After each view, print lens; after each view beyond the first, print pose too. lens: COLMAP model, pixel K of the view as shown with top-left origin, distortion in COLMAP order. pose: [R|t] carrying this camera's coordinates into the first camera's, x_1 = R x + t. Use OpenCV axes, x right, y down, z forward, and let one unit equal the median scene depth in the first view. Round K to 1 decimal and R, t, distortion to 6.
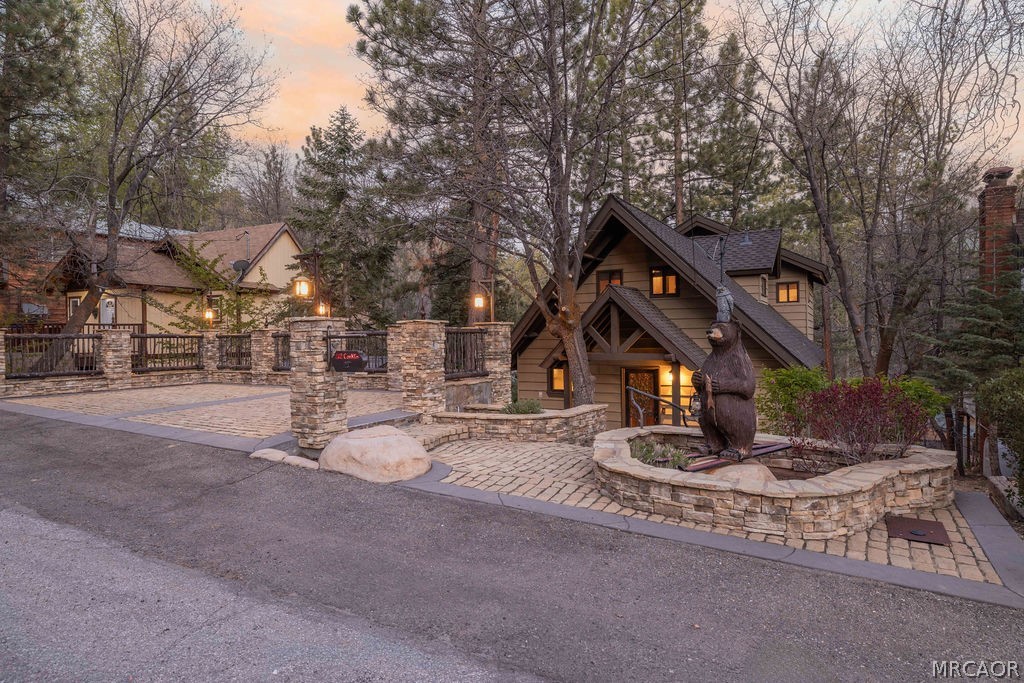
lens RADIAL K [[625.7, 0, 514.4], [0, 625.7, 340.0], [0, 0, 1]] dist [0.004192, -0.000056]
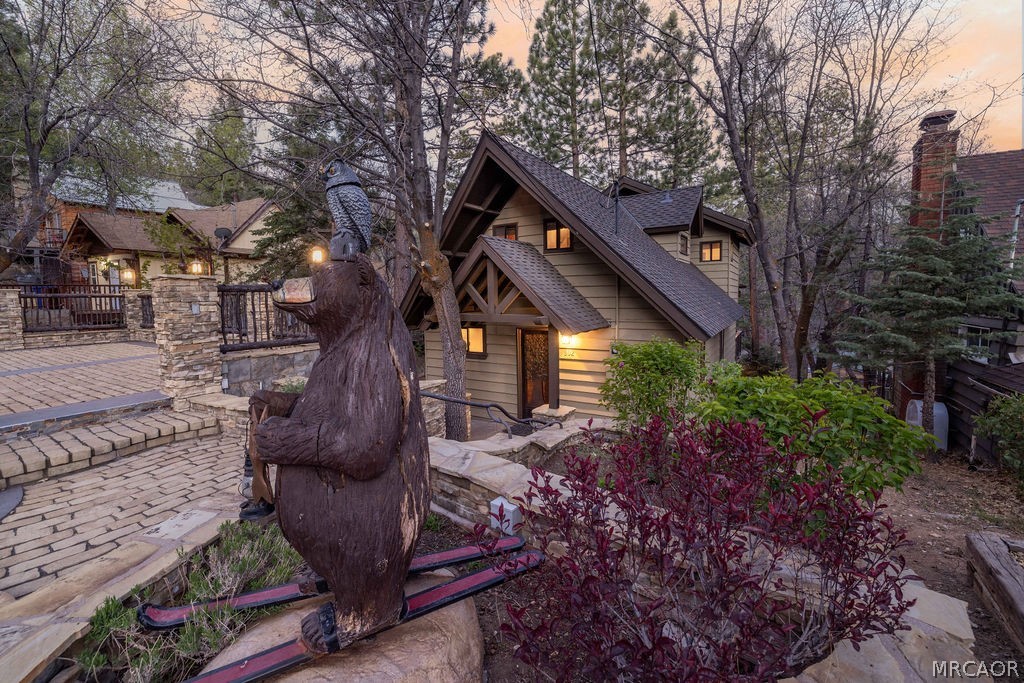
lens RADIAL K [[437.2, 0, 519.1], [0, 437.2, 326.2], [0, 0, 1]] dist [0.001915, 0.000442]
pose [[0.998641, 0.000844, -0.052106, 0.173147], [0.002646, 0.997759, 0.066857, -0.002504], [0.052045, -0.066904, 0.996401, 0.281486]]
